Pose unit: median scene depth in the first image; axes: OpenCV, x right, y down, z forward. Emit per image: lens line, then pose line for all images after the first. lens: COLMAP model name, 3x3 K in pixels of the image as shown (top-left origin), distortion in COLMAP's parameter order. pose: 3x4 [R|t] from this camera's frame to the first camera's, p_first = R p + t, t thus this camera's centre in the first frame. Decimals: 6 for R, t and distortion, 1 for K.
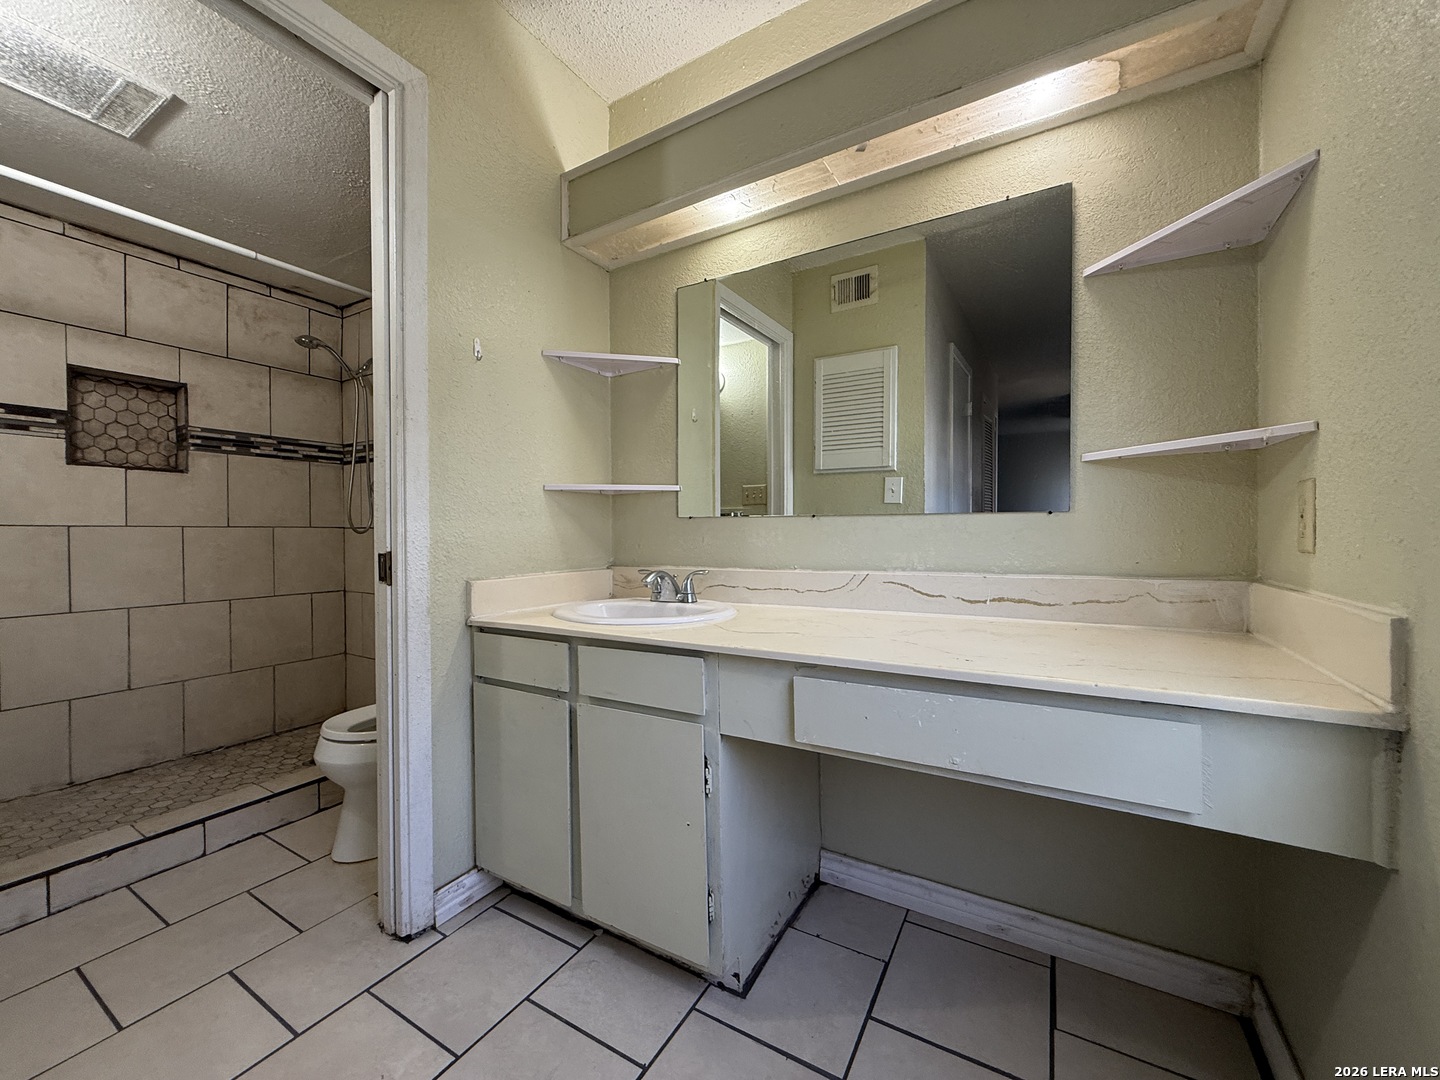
lens RADIAL K [[570.8, 0, 714.2], [0, 570.8, 540.4], [0, 0, 1]] dist [-0.001152, 0.000314]
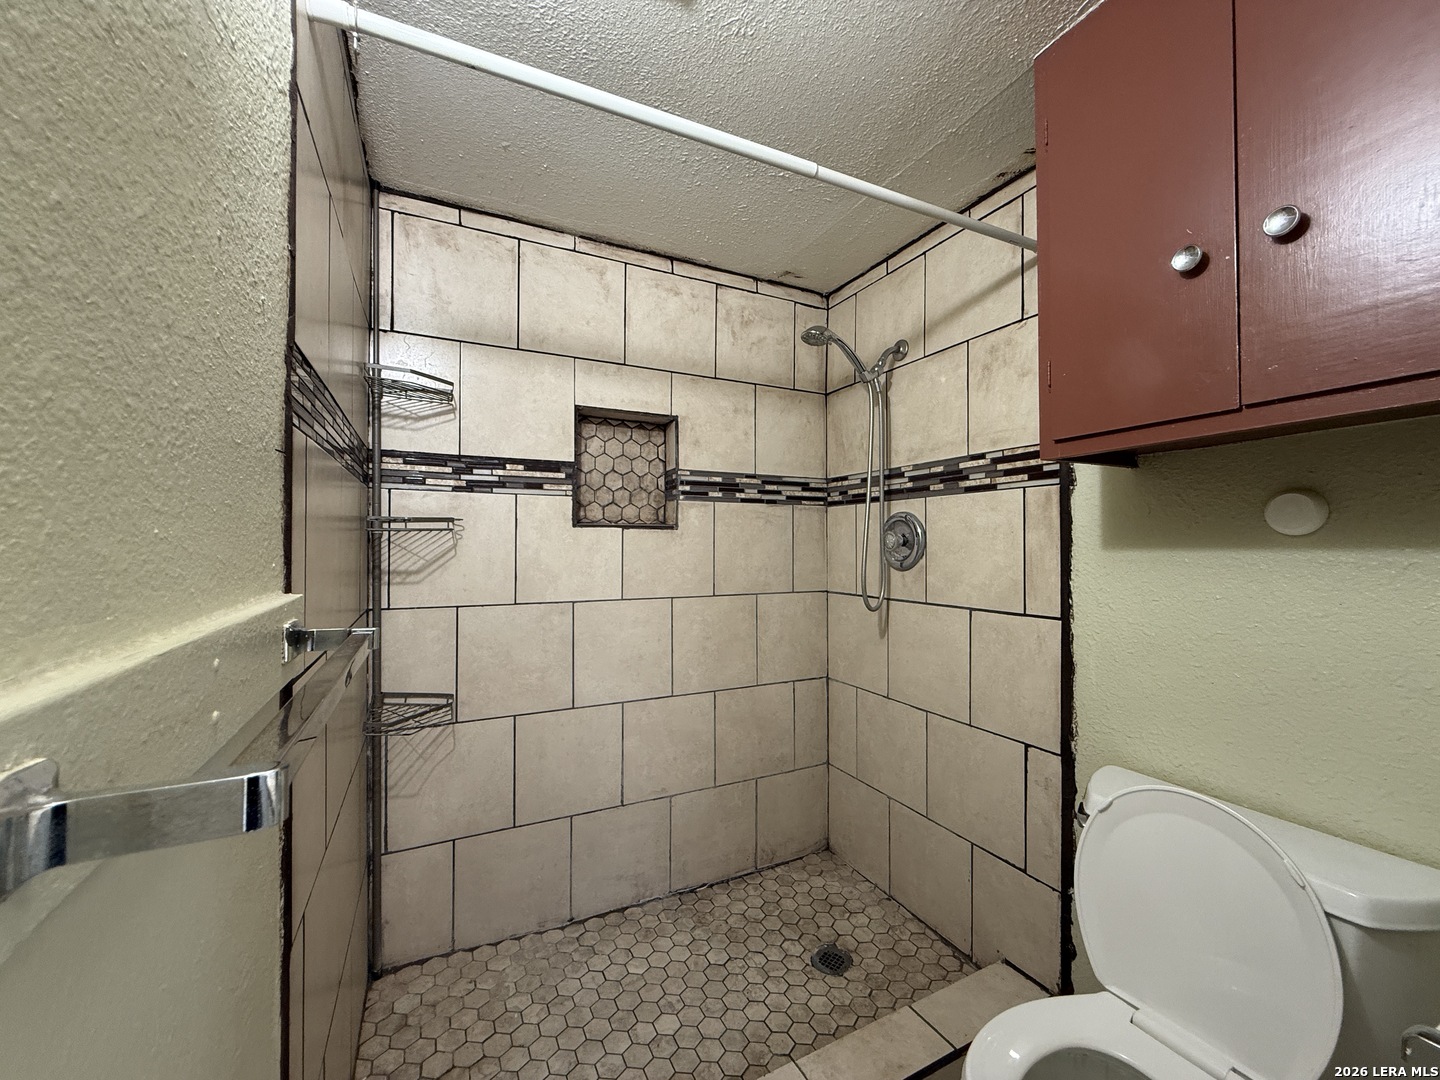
lens RADIAL K [[570.8, 0, 719.1], [0, 570.8, 541.8], [0, 0, 1]] dist [-0.001152, 0.000314]
pose [[0.846389, -0.001336, -0.532563, -0.455517], [-0.009554, 0.999798, -0.017692, -0.087355], [0.532479, 0.020063, 0.846205, 0.365534]]
